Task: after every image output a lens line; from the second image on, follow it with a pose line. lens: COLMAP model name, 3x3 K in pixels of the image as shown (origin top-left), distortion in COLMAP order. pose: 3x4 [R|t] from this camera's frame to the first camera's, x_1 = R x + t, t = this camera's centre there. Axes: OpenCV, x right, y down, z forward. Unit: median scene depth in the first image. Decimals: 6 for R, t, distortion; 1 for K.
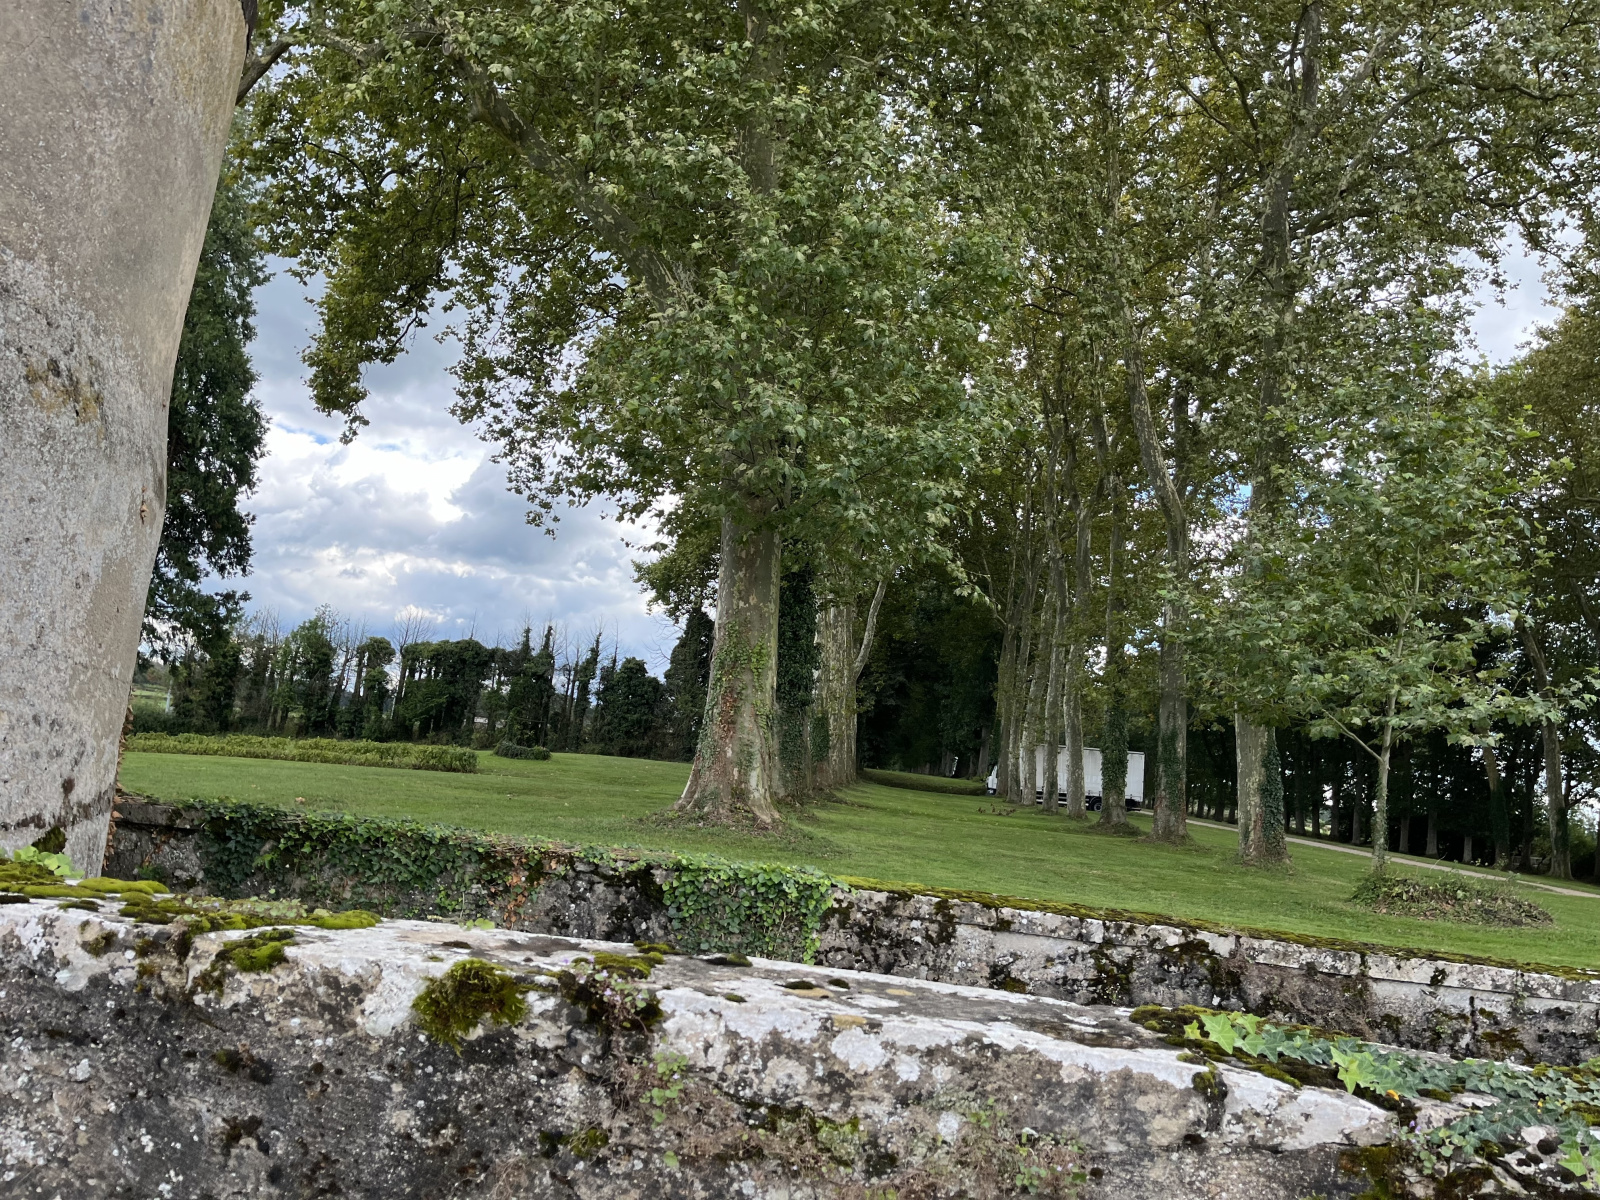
lens RADIAL K [[1177.8, 0, 800.0], [0, 1177.8, 600.0], [0, 0, 1]] dist [0.134369, -0.156195]
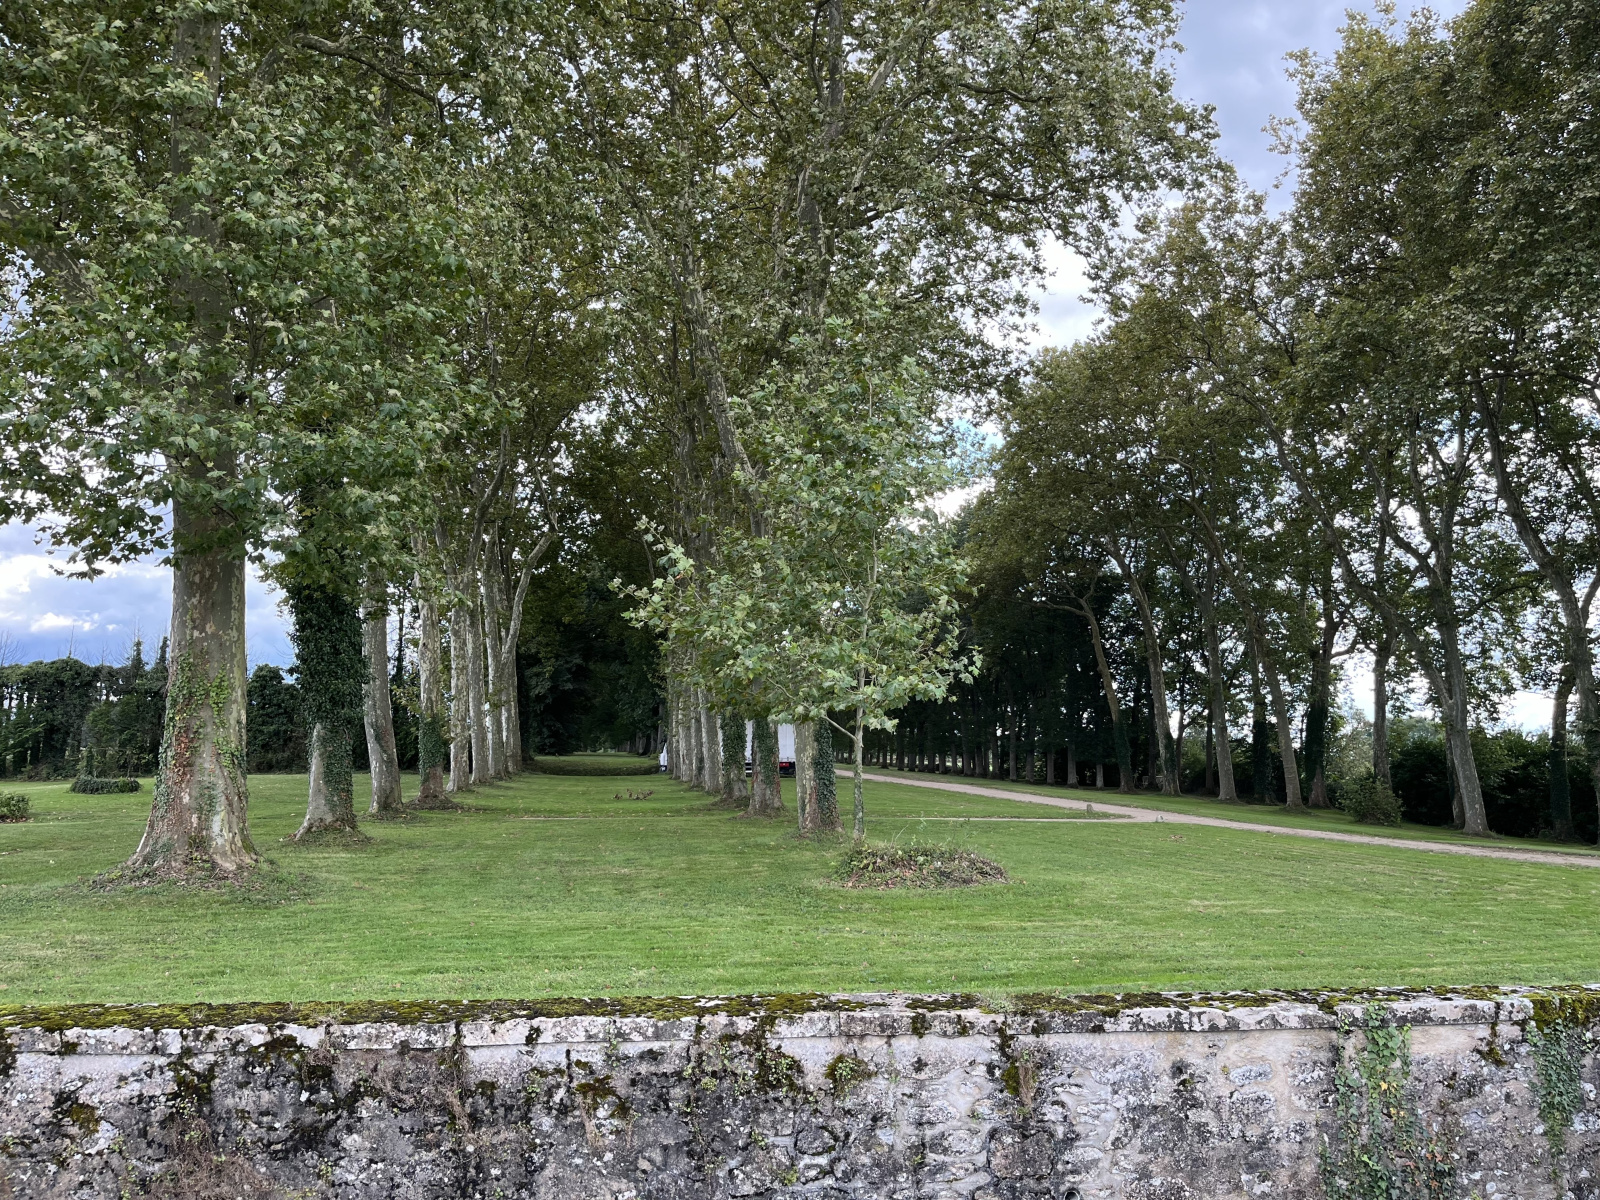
lens RADIAL K [[1183.9, 0, 800.0], [0, 1183.9, 600.0], [0, 0, 1]] dist [0.094625, -0.142308]
pose [[0.972385, -0.064547, 0.224281, 0.534098], [0.058873, 0.997756, 0.031902, -0.063984], [-0.225837, -0.017817, 0.974002, -0.004267]]
